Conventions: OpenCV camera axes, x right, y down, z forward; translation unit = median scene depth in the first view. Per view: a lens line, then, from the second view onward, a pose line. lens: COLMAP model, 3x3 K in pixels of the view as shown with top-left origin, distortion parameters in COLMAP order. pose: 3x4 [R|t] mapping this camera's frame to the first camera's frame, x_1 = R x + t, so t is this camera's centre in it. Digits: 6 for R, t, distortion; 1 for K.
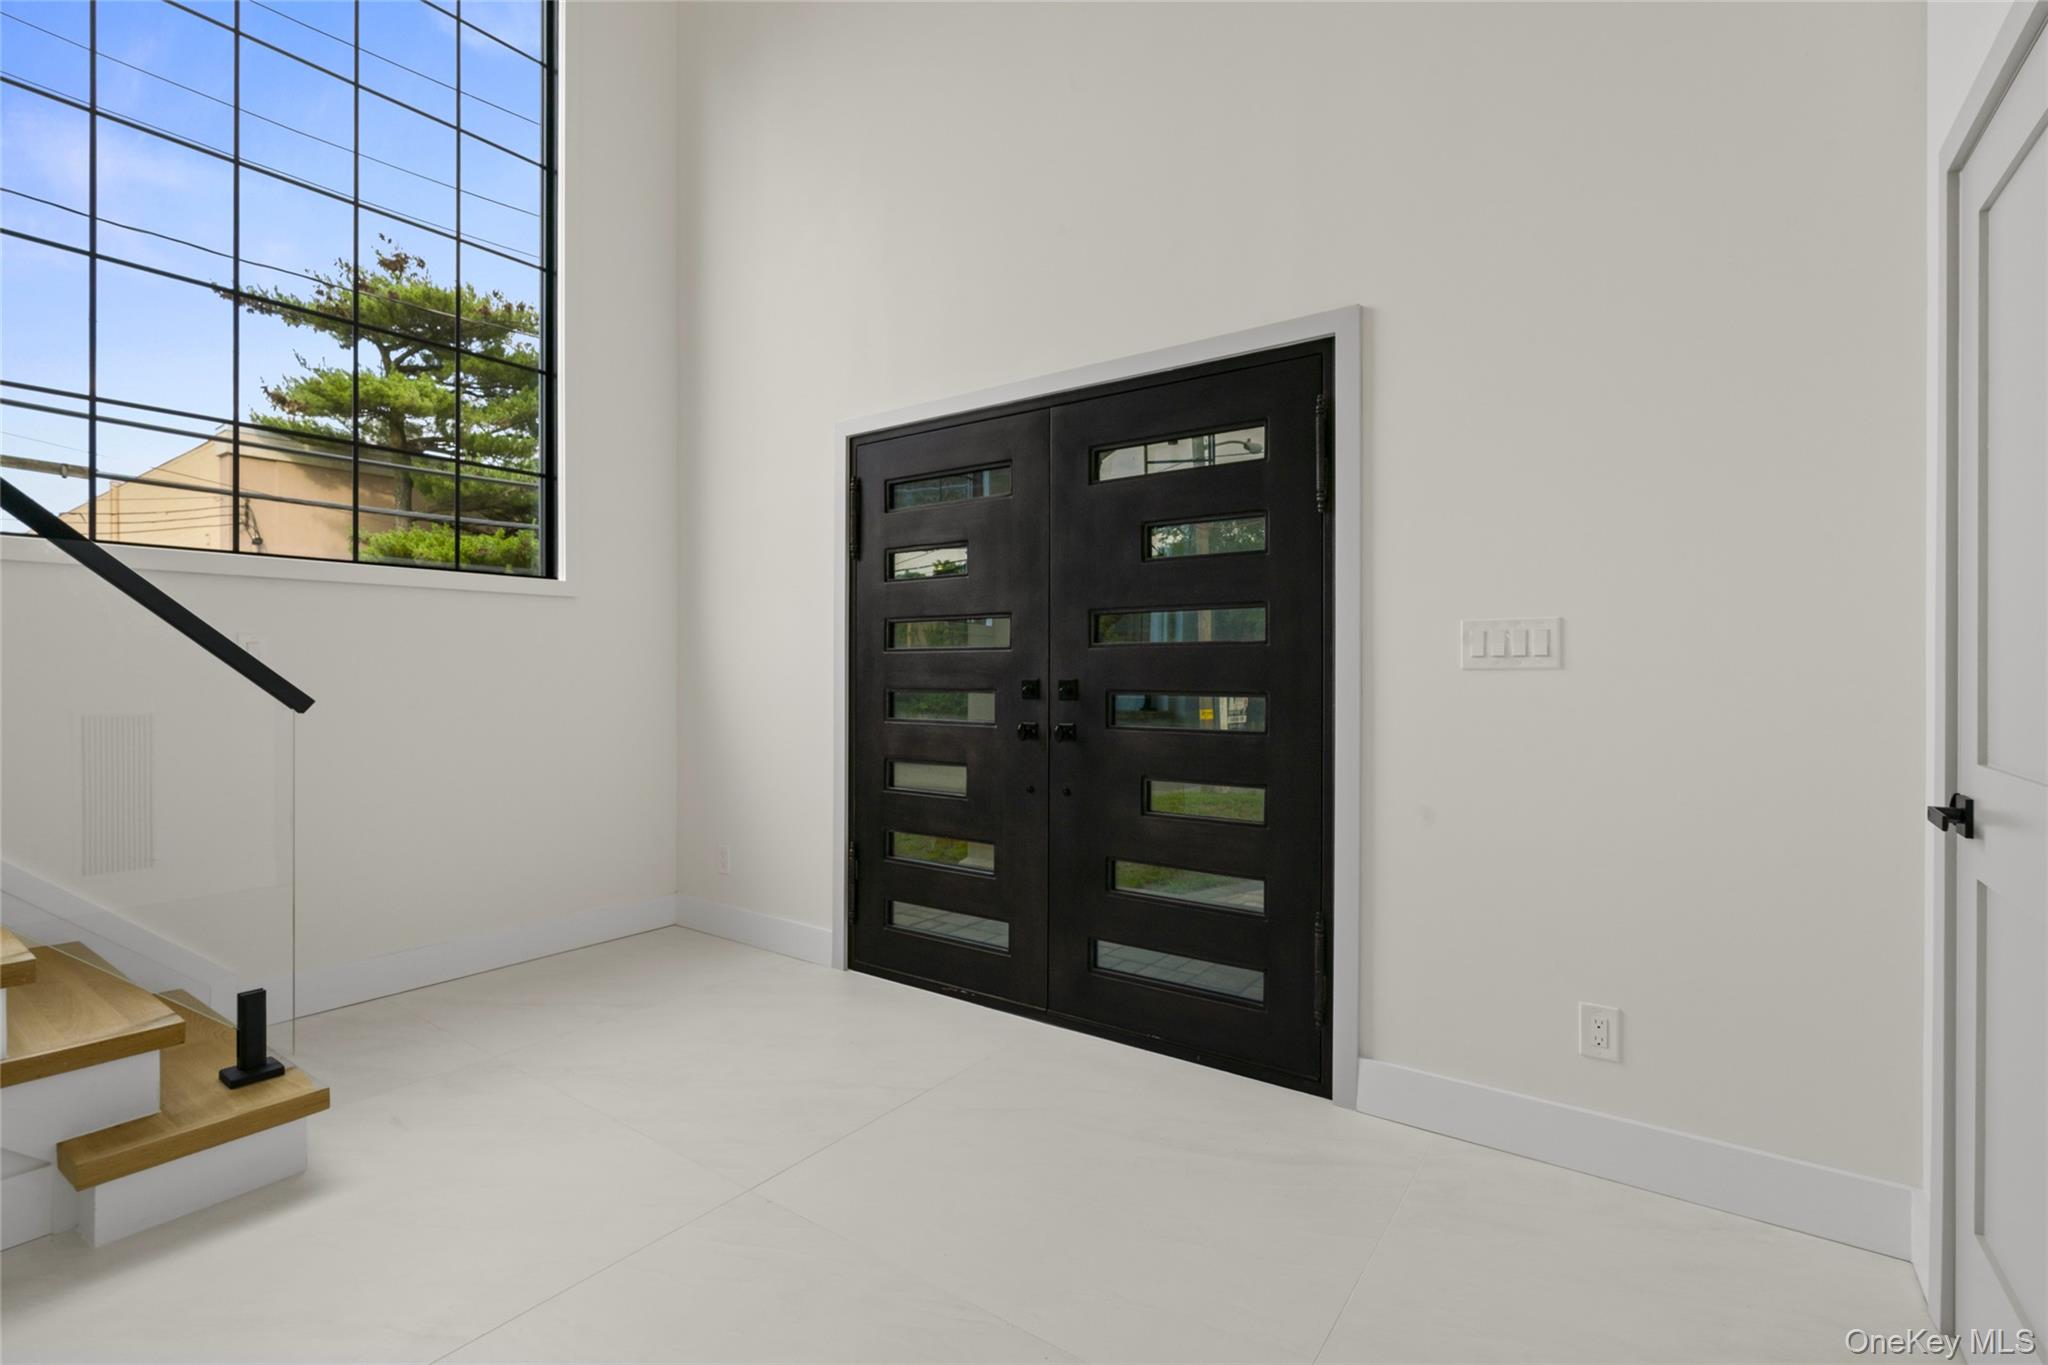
lens RADIAL K [[944.7, 0, 1011.3], [0, 944.7, 667.7], [0, 0, 1]] dist [-0.004531, 0.000136]
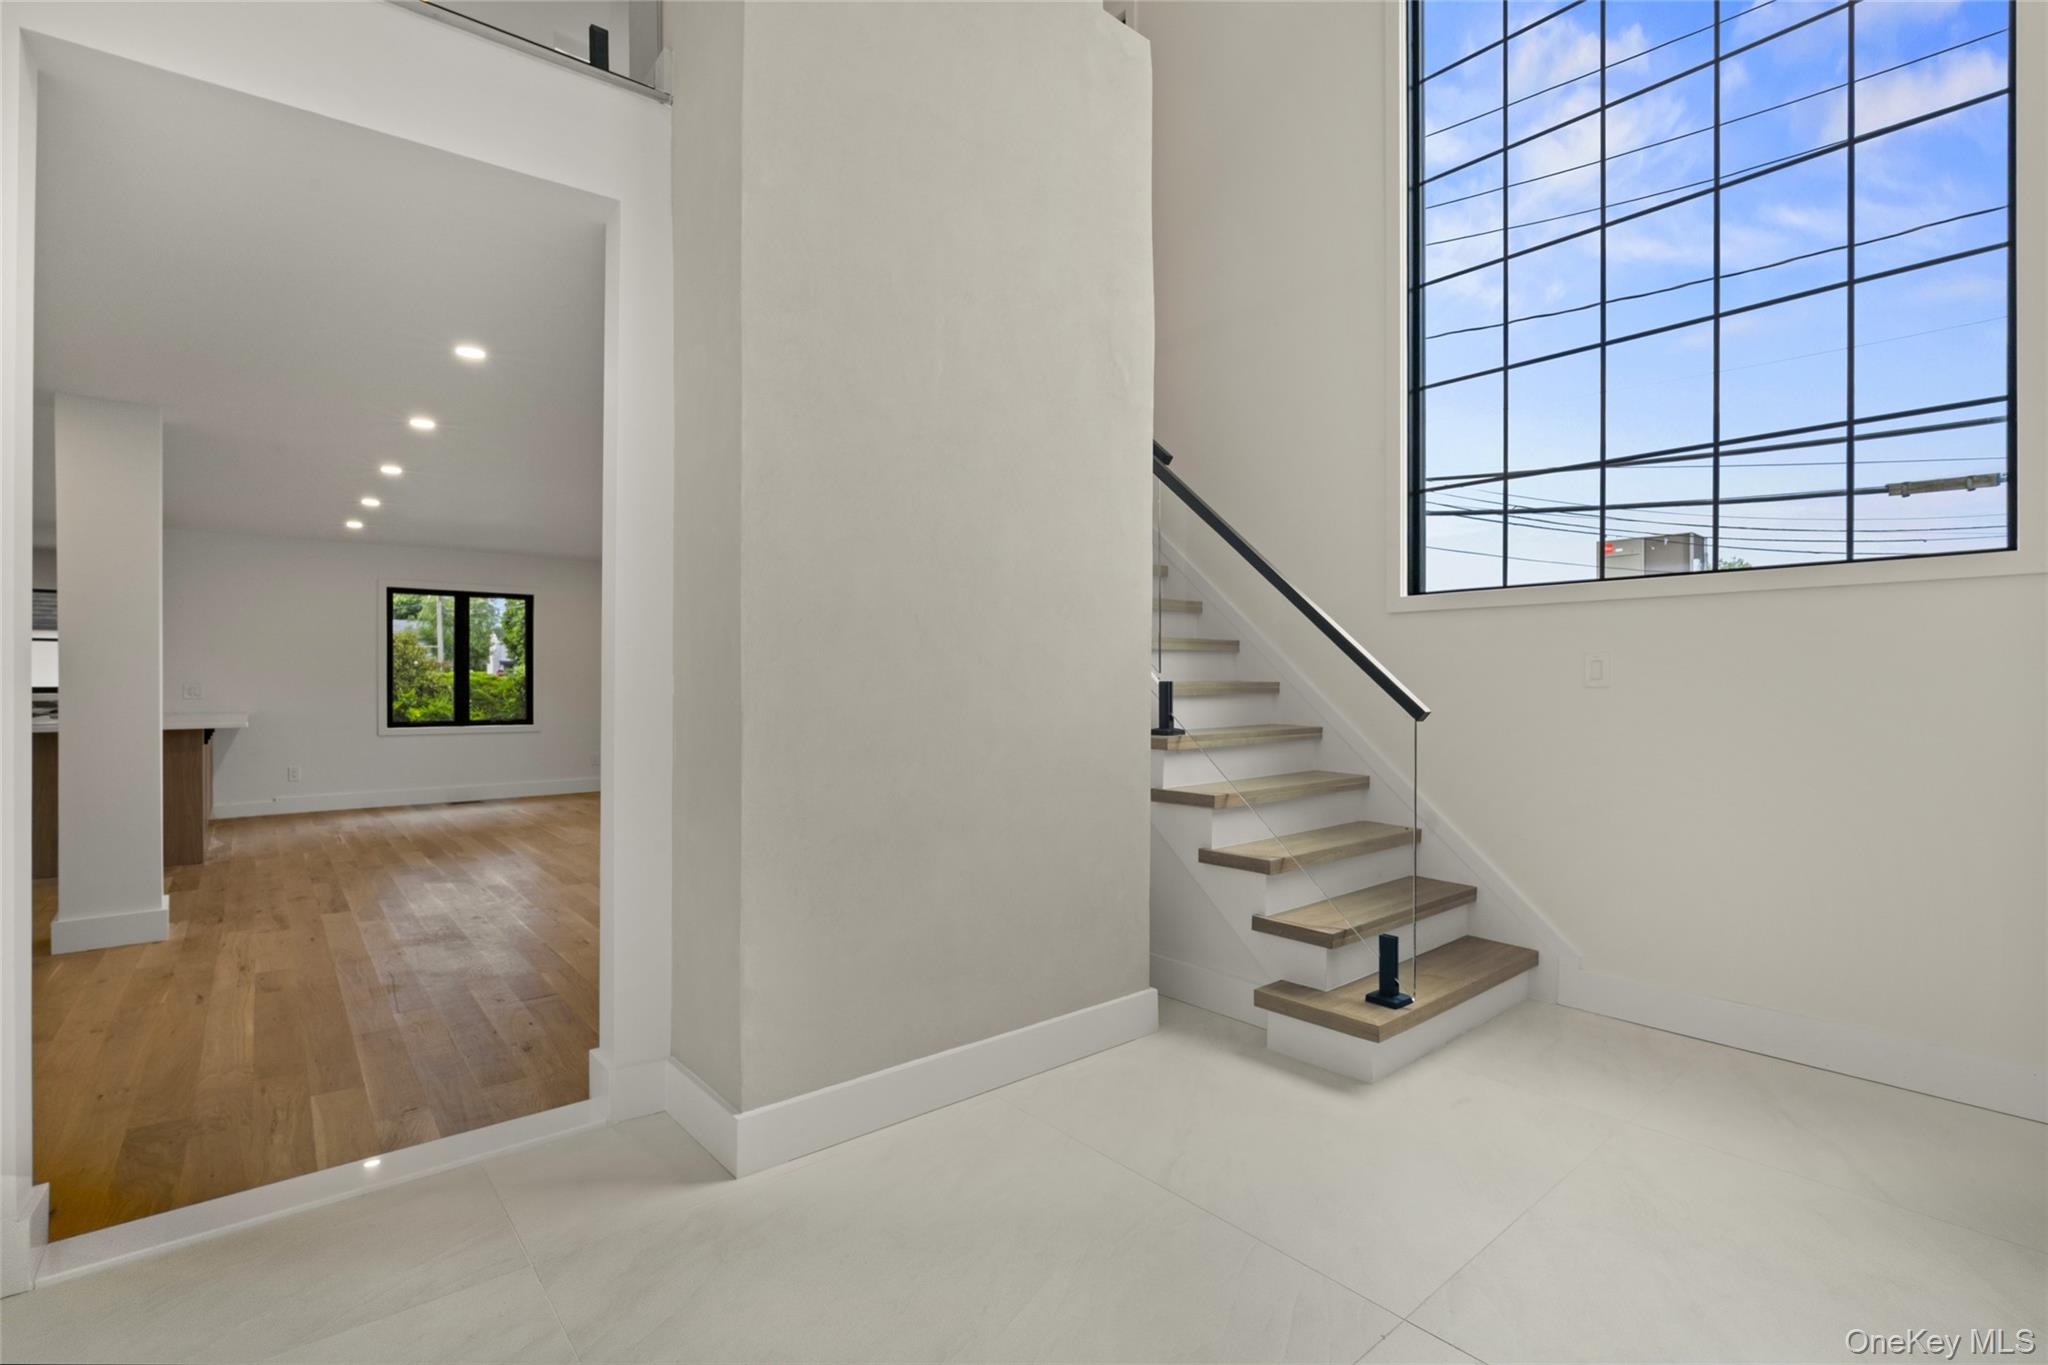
lens RADIAL K [[944.7, 0, 1011.3], [0, 944.7, 667.7], [0, 0, 1]] dist [-0.004531, 0.000136]
pose [[-0.252042, -0.008469, -0.967679, 0.571927], [-0.000393, 0.999963, -0.008649, -0.012825], [0.967716, -0.001800, -0.252036, 0.811383]]
